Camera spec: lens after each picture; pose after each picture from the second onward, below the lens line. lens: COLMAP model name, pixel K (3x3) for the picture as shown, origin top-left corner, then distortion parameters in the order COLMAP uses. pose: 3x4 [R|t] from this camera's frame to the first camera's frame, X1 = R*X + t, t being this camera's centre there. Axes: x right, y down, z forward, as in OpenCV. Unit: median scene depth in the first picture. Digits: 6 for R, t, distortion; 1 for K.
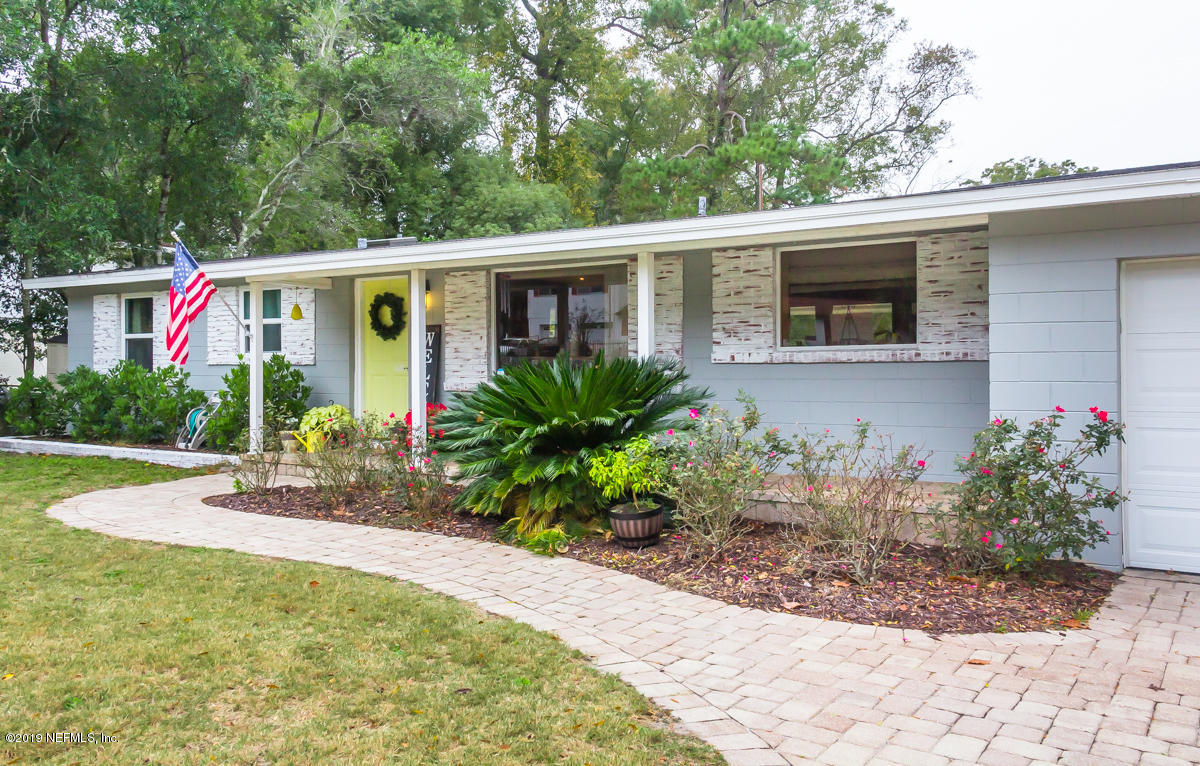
lens RADIAL K [[988.0, 0, 600.0], [0, 988.0, 383.0], [0, 0, 1]] dist [0.015865, 0.000532]
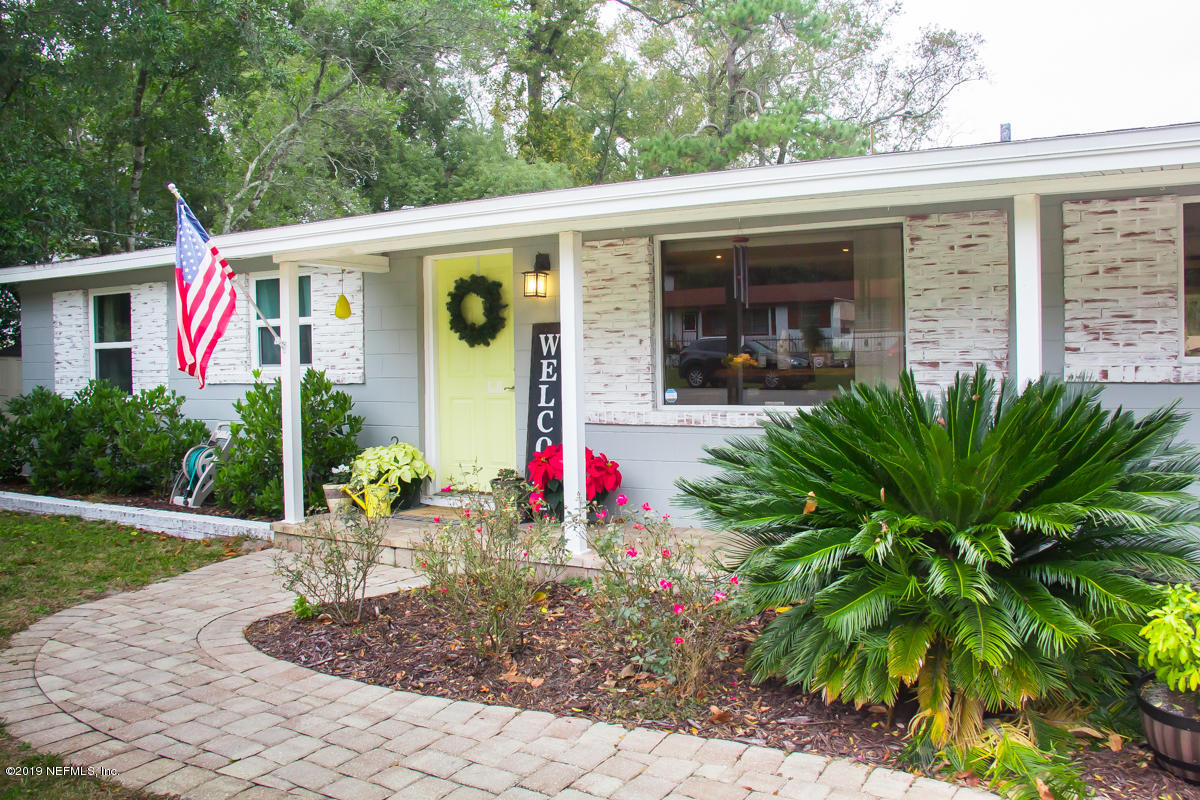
lens RADIAL K [[999.7, 0, 614.9], [0, 999.7, 411.3], [0, 0, 1]] dist [-0.207293, 0.188917]
pose [[0.998212, -0.016221, 0.057524, -0.150233], [0.014301, 0.999332, 0.033630, -0.019153], [-0.058031, -0.032747, 0.997778, 0.298526]]
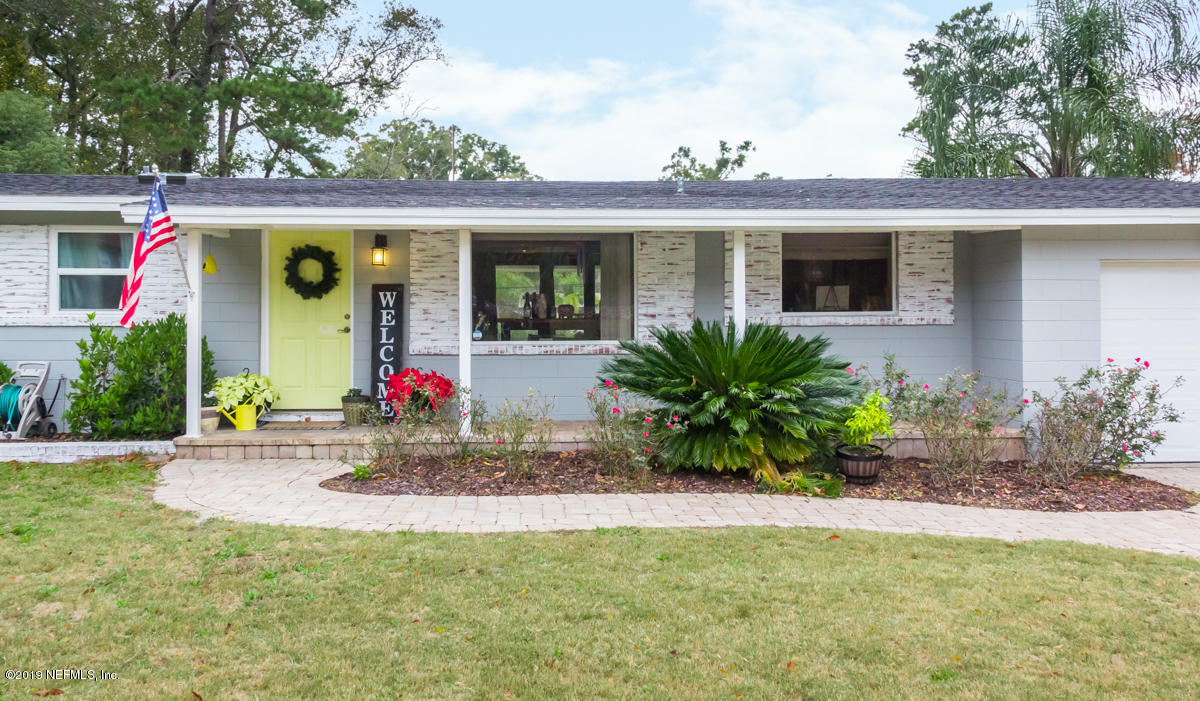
lens RADIAL K [[985.9, 0, 600.0], [0, 985.9, 350.5], [0, 0, 1]] dist [0.035826, 0.001389]
pose [[0.798315, -0.023661, 0.601775, -0.509794], [0.008770, 0.999579, 0.027668, -0.017868], [-0.602176, -0.016810, 0.798187, 0.122202]]
